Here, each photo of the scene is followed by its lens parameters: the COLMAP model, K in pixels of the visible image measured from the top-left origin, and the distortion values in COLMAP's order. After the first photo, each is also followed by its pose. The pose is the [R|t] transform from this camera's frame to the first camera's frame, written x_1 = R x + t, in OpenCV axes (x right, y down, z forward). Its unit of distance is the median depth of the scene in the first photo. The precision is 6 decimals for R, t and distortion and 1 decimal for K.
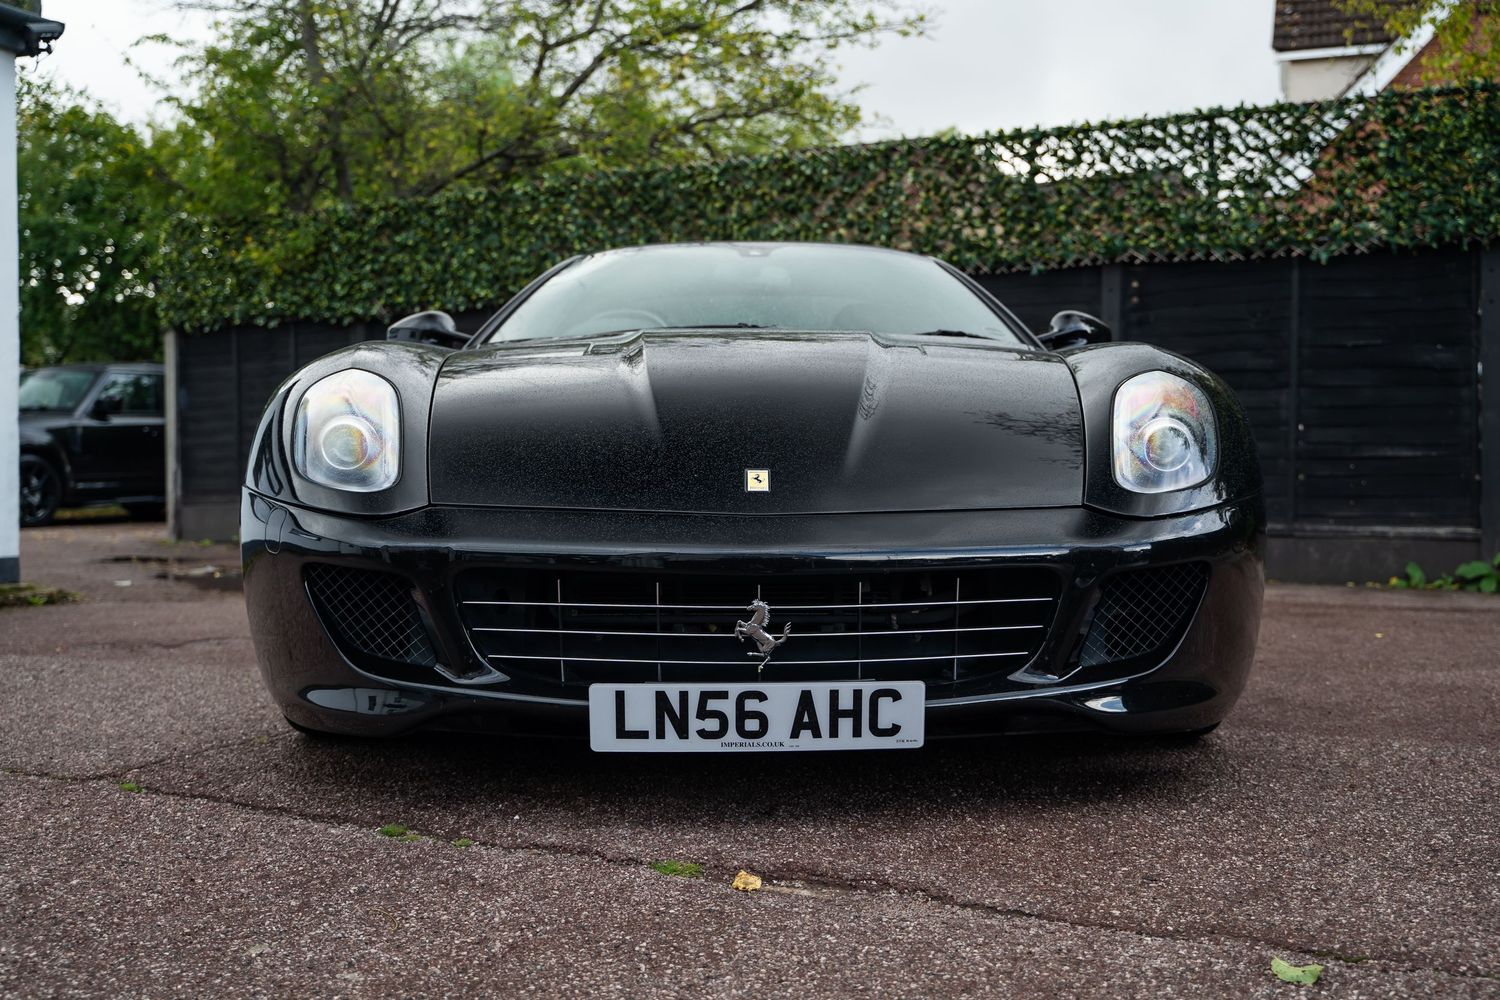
lens RADIAL K [[1454.2, 0, 750.0], [0, 1454.2, 500.0], [0, 0, 1]] dist [-0.033132, 0.025550]
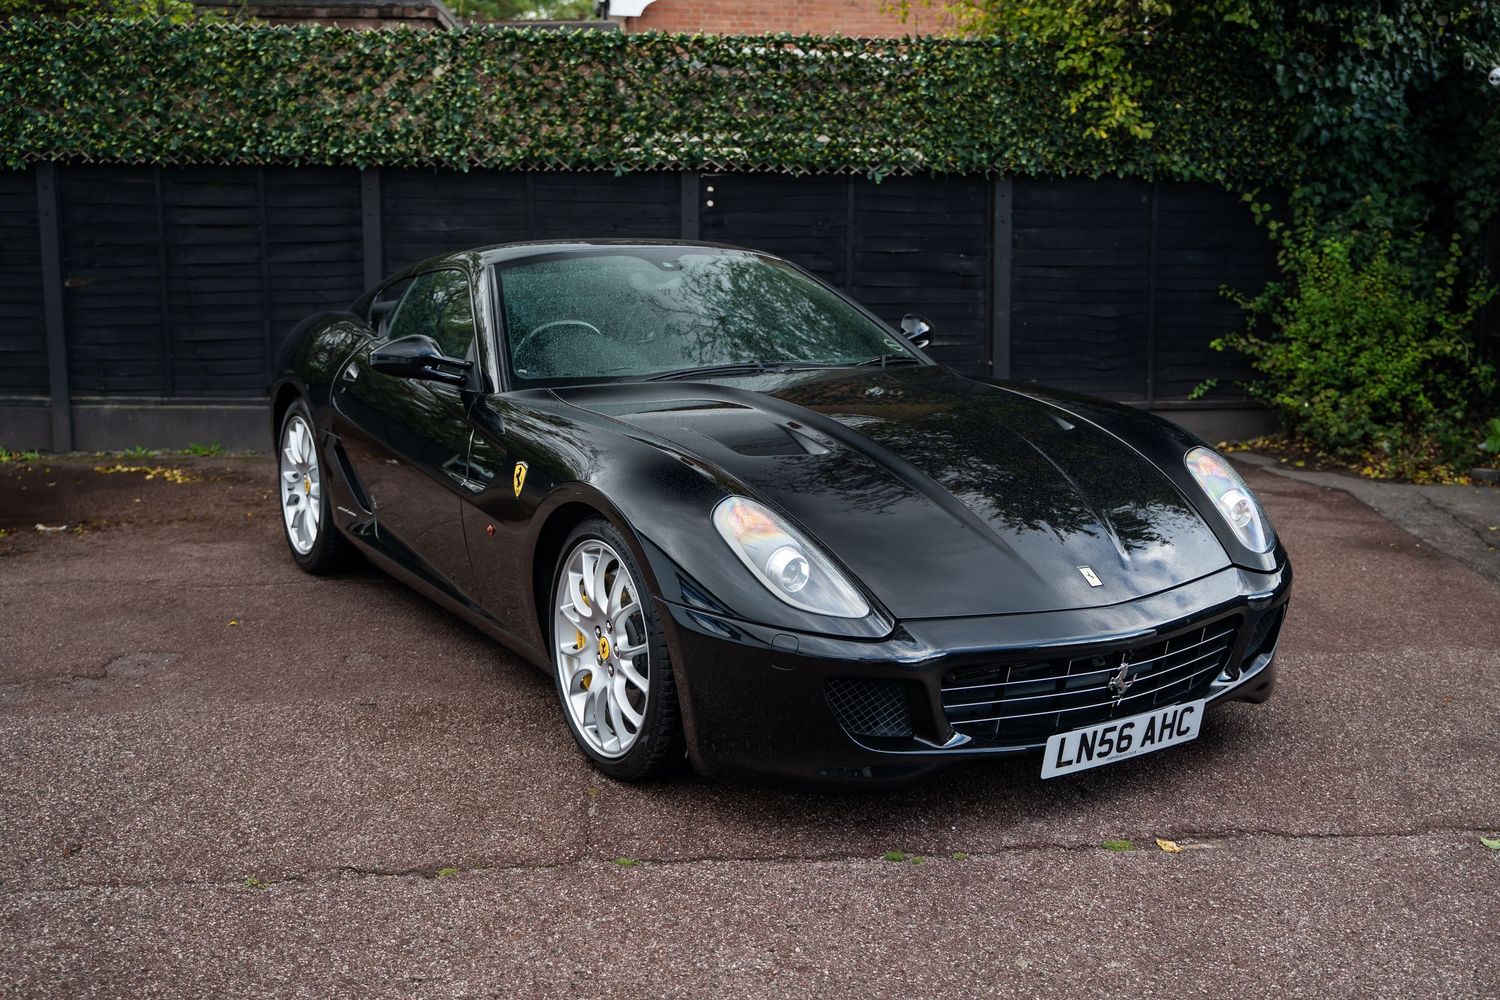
lens RADIAL K [[1547.2, 0, 750.0], [0, 1547.2, 500.0], [0, 0, 1]] dist [-0.083051, 0.126669]
pose [[0.861736, -0.092728, 0.498811, -0.311999], [0.014379, 0.987225, 0.158683, -0.100572], [-0.507153, -0.129571, 0.852061, -0.041901]]
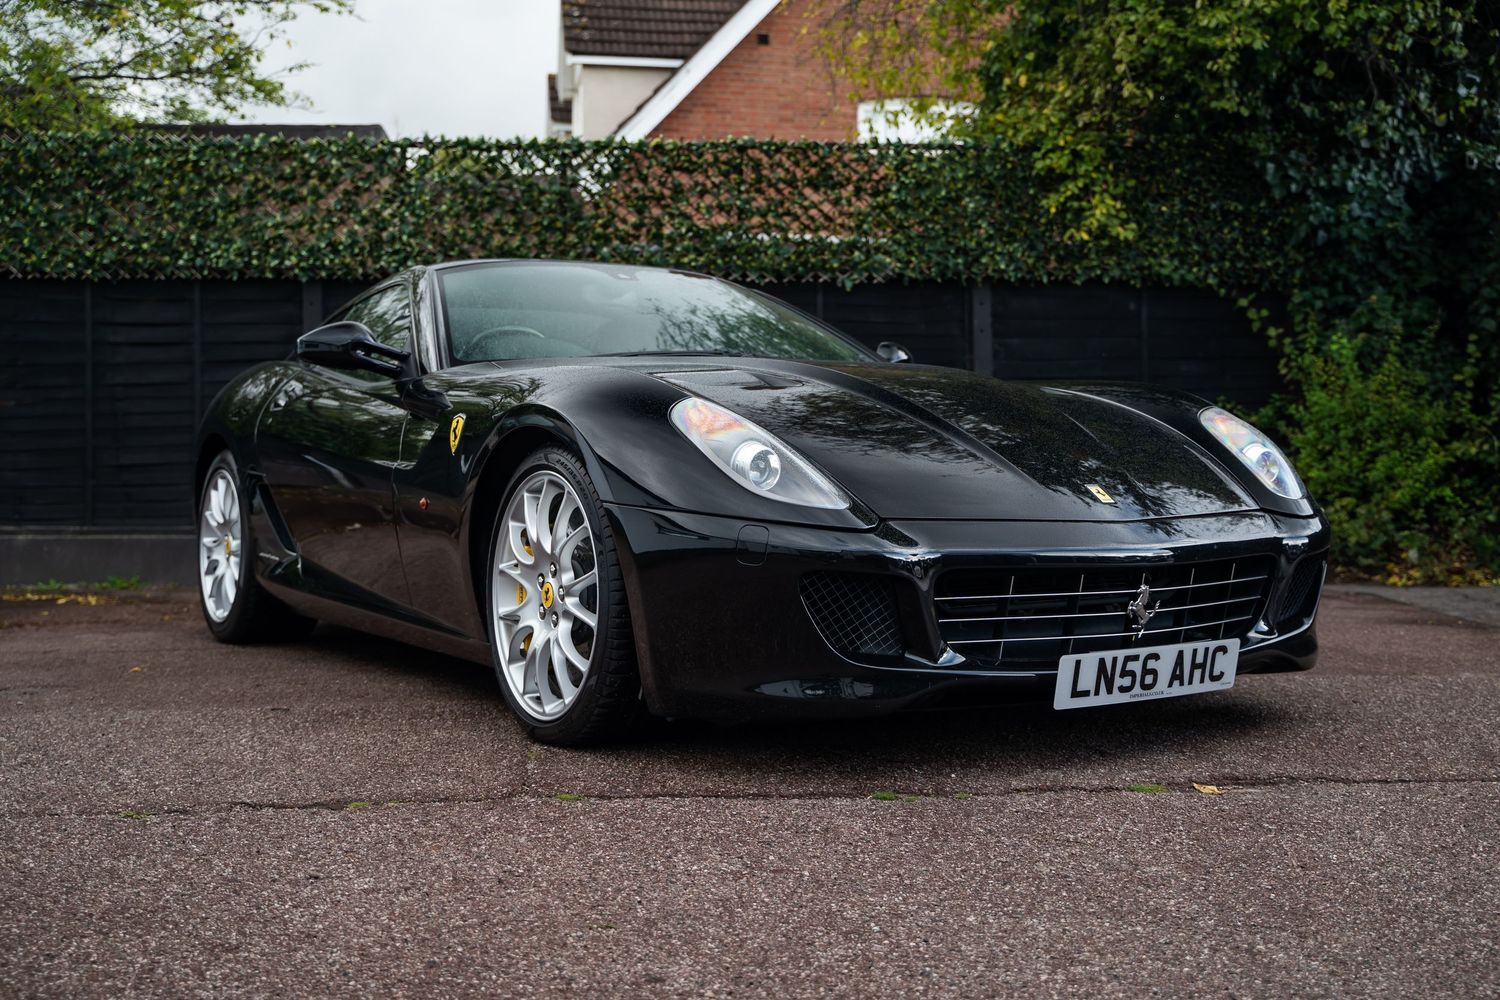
lens RADIAL K [[1633.6, 0, 691.5], [0, 1633.6, 499.5], [0, 0, 1]] dist [-0.058221, 0.144086]
pose [[0.868741, -0.017202, 0.494968, -0.301673], [0.020202, 0.999796, -0.000711, -0.004455], [-0.494855, 0.010618, 0.868911, -0.022522]]
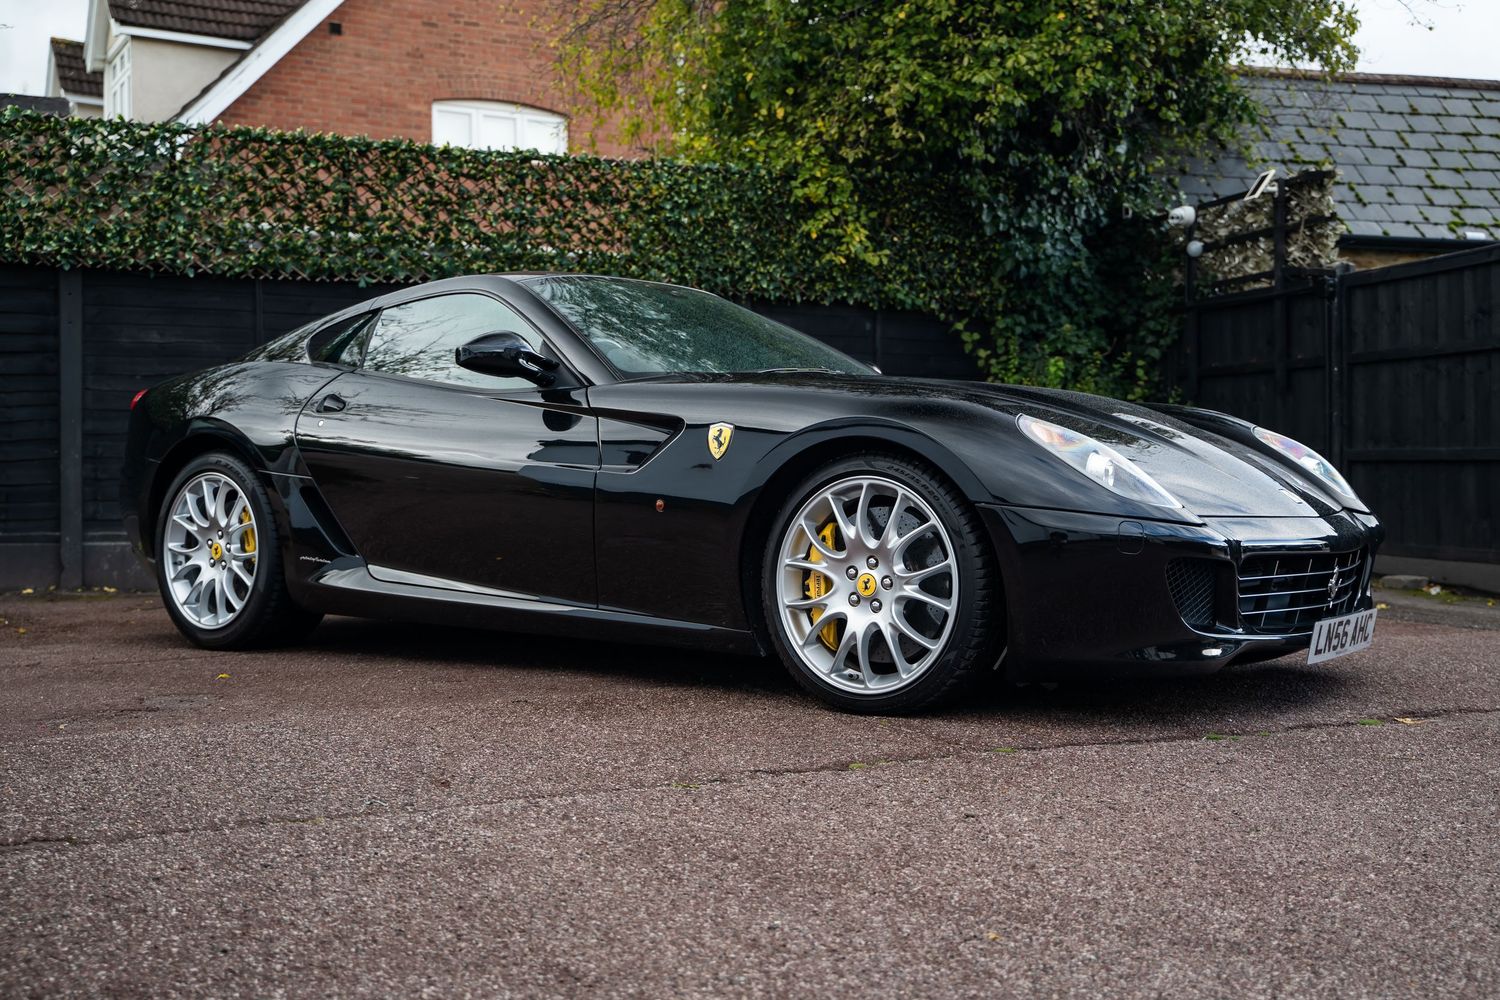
lens RADIAL K [[1686.1, 0, 664.7], [0, 1686.1, 516.4], [0, 0, 1]] dist [-0.010535, 0.056823]
pose [[0.644901, -0.024550, 0.763871, -0.568575], [0.021550, 0.999671, 0.013934, -0.009647], [-0.763962, 0.007475, 0.645218, 0.098679]]
